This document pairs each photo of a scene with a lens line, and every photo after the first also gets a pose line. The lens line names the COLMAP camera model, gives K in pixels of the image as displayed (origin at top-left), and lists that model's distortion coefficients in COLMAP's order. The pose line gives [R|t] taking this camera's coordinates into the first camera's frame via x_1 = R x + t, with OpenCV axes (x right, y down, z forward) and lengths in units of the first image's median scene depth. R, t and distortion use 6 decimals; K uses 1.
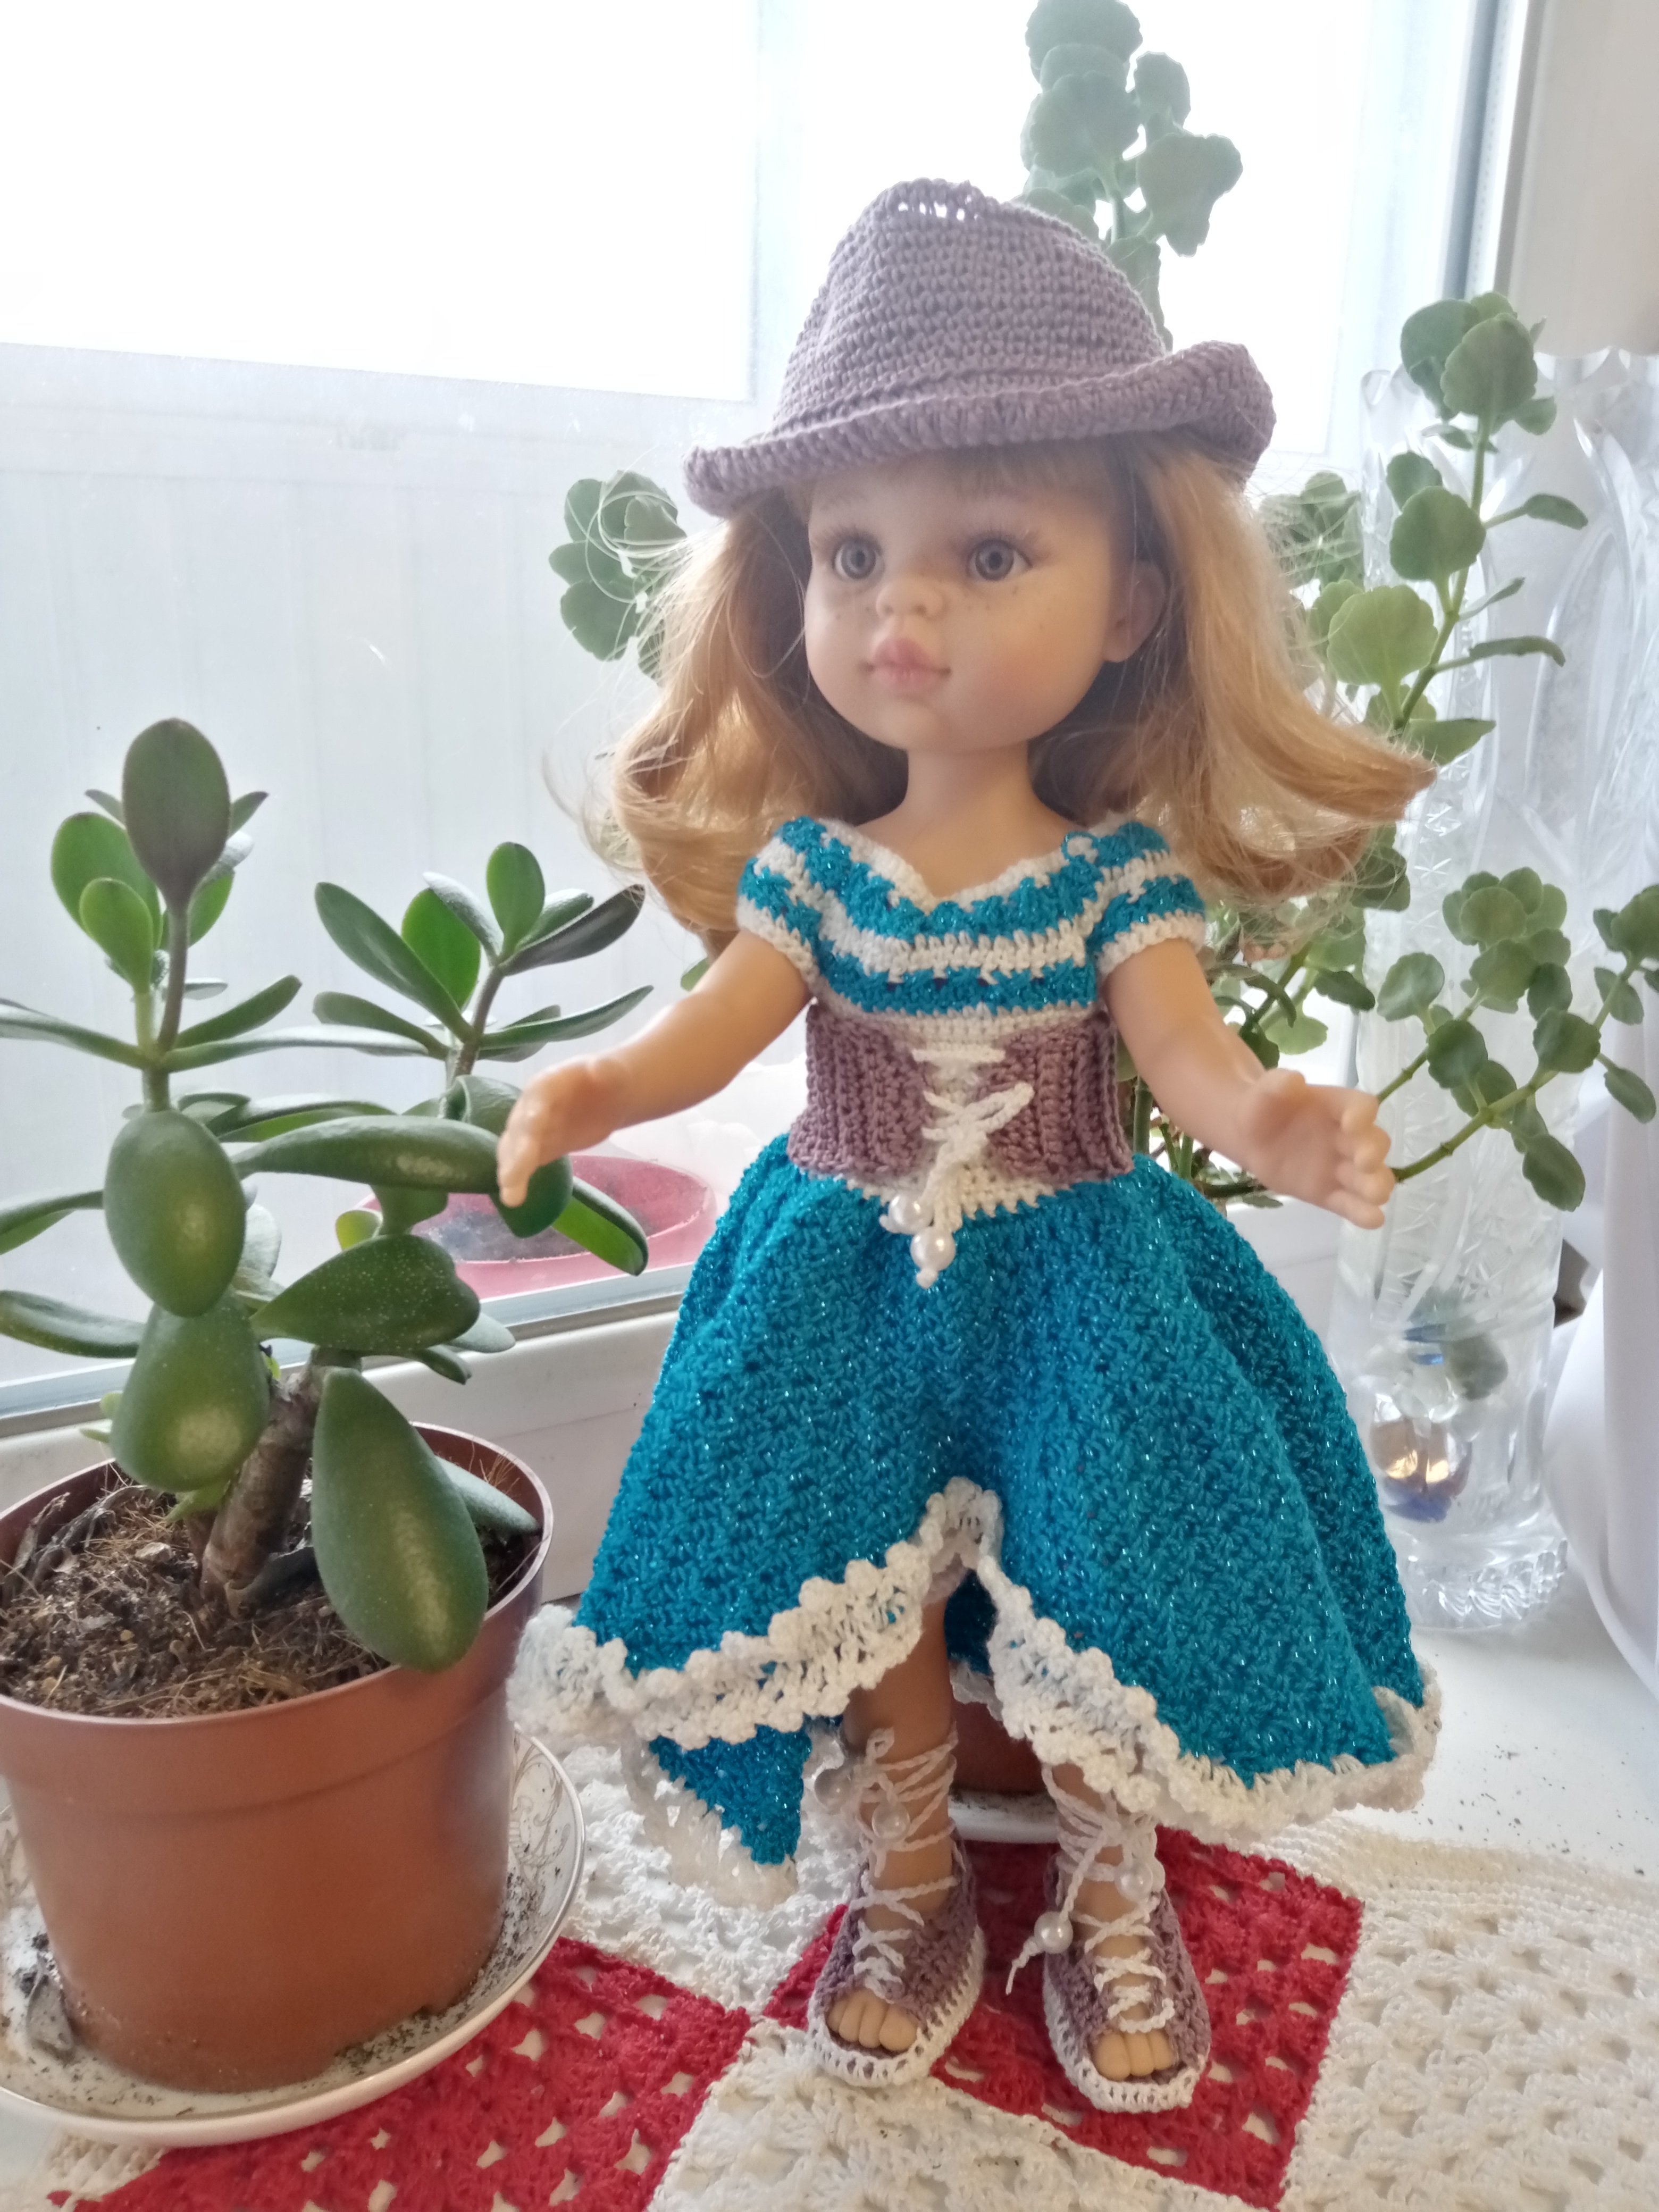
lens RADIAL K [[1863.8, 0, 842.2], [0, 1863.8, 1104.6], [0, 0, 1]] dist [0.069041, -0.112220]
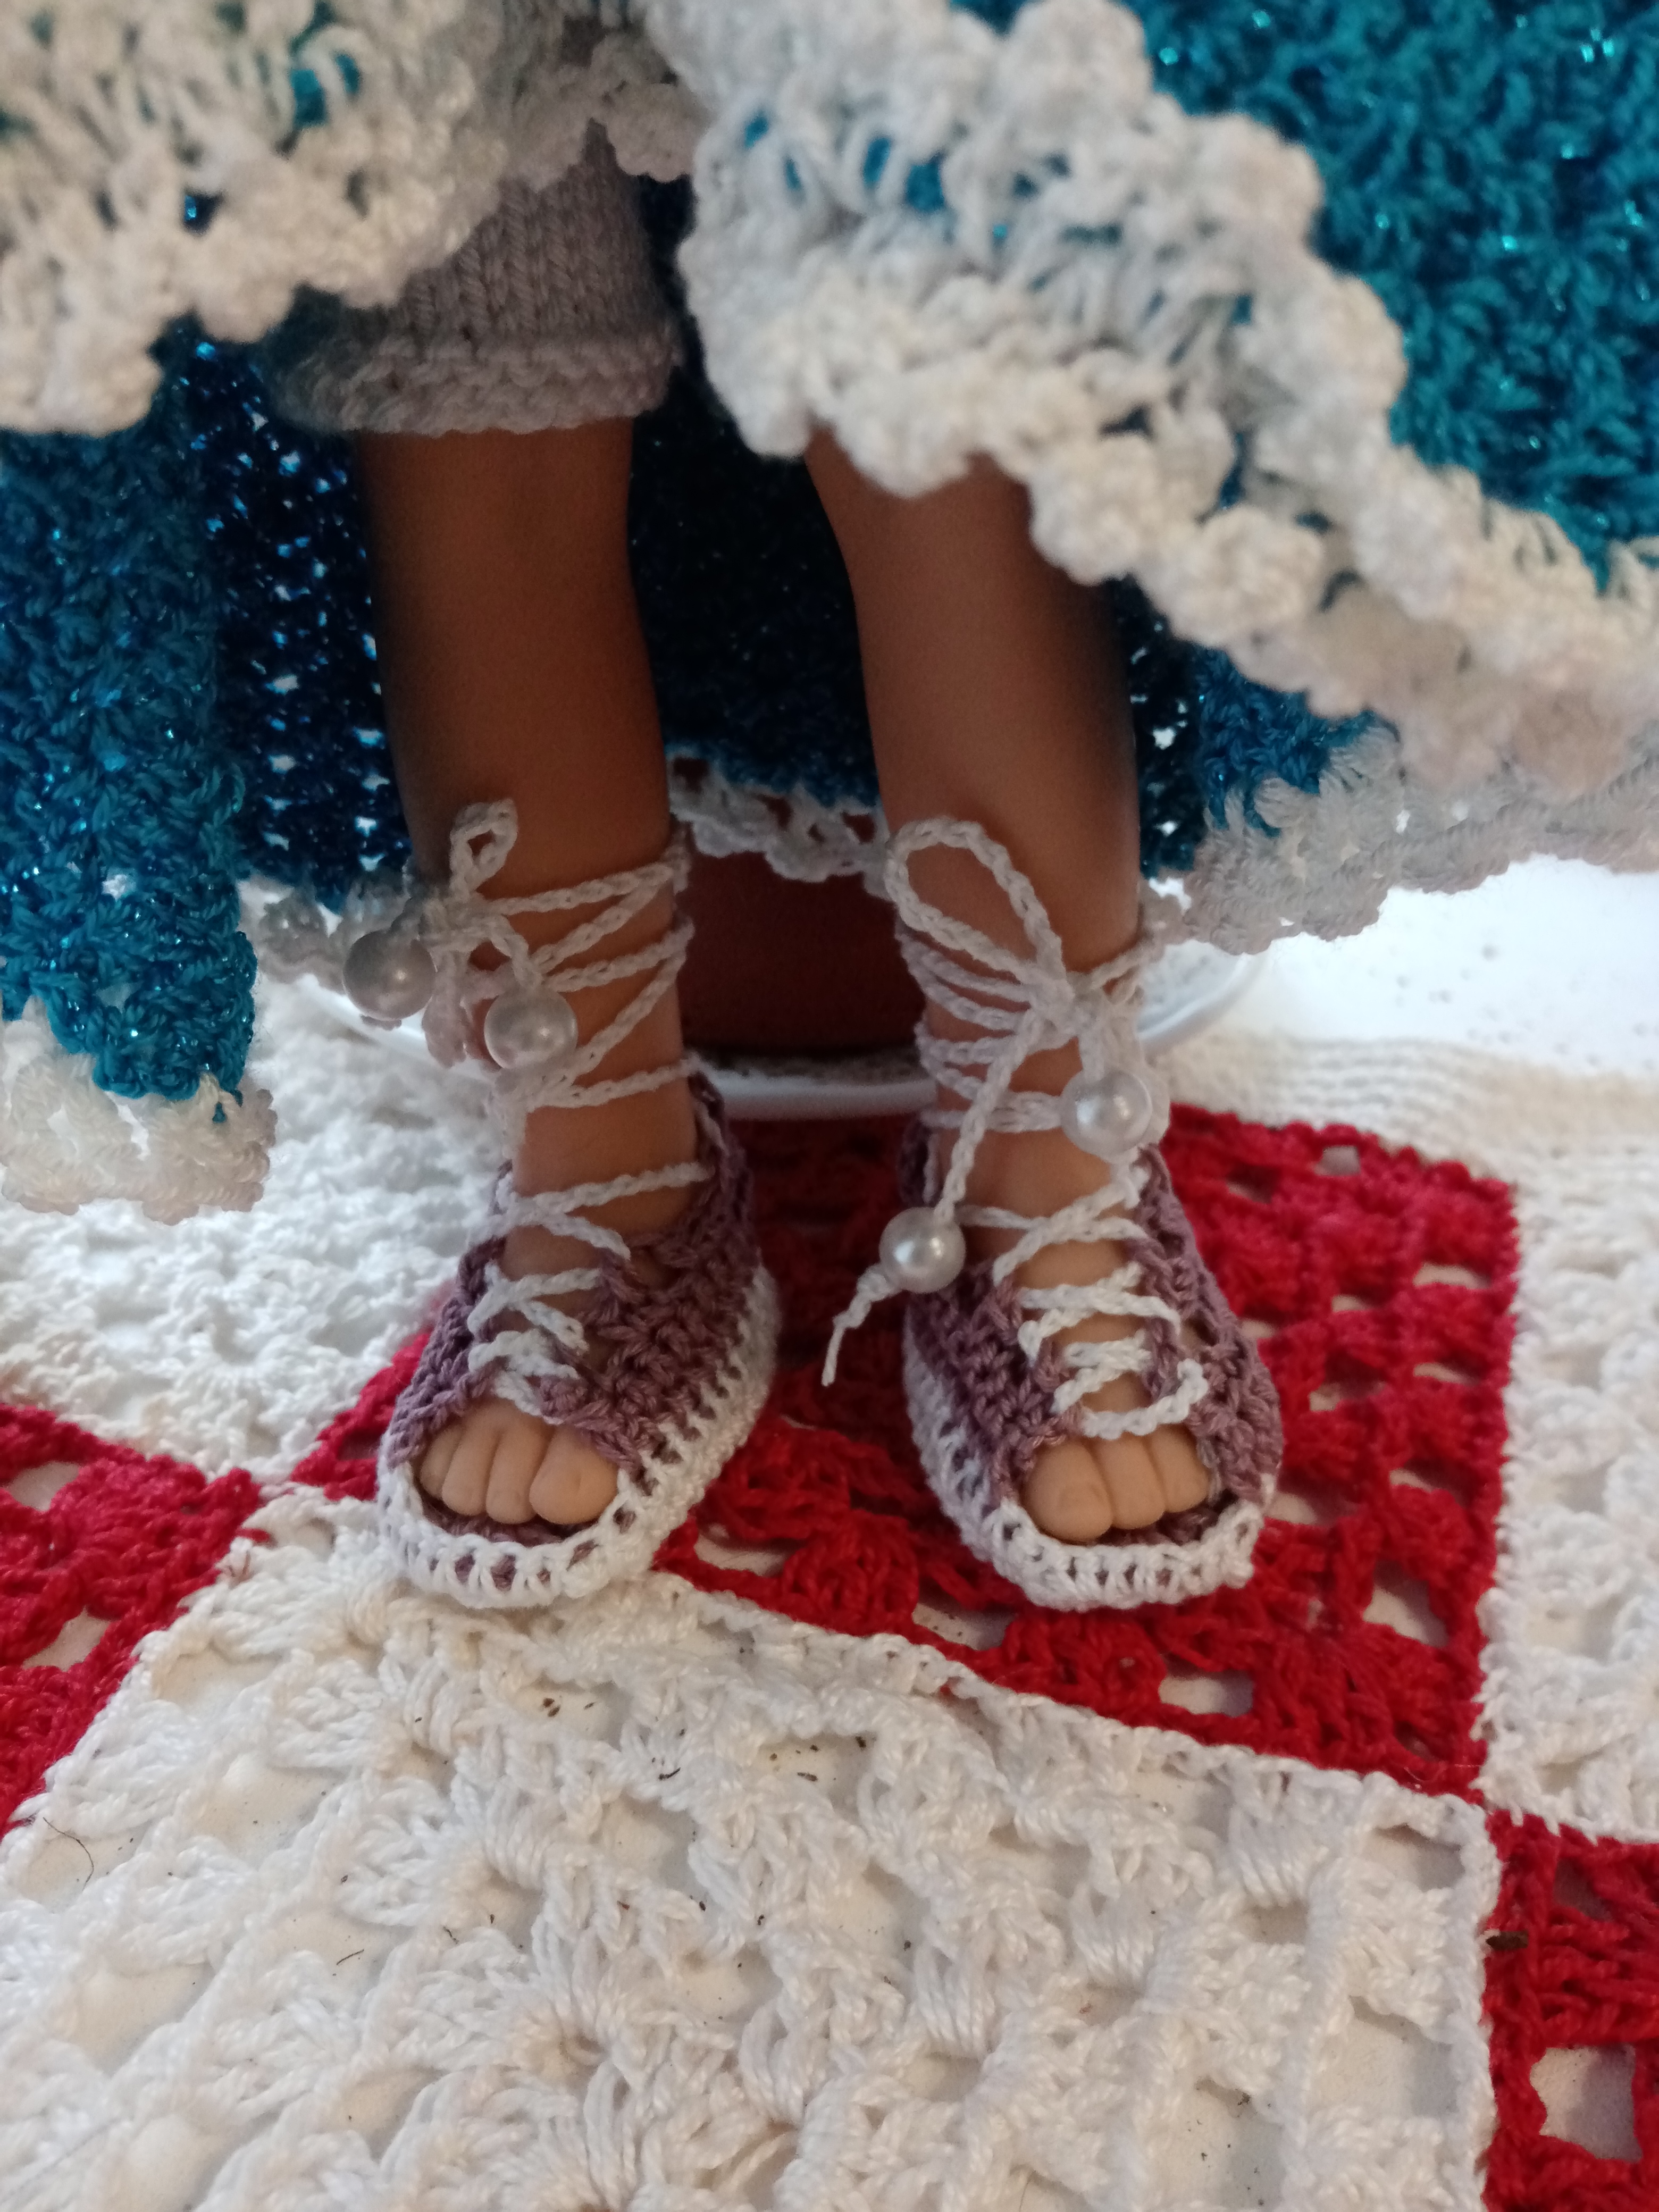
lens RADIAL K [[1756.4, 0, 829.5], [0, 1756.4, 1106.0], [0, 0, 1]] dist [0.157557, -0.309060]
pose [[0.994729, -0.069636, 0.075260, 0.062271], [0.050250, 0.970894, 0.234179, 0.312883], [-0.089377, -0.229163, 0.969276, 0.614489]]
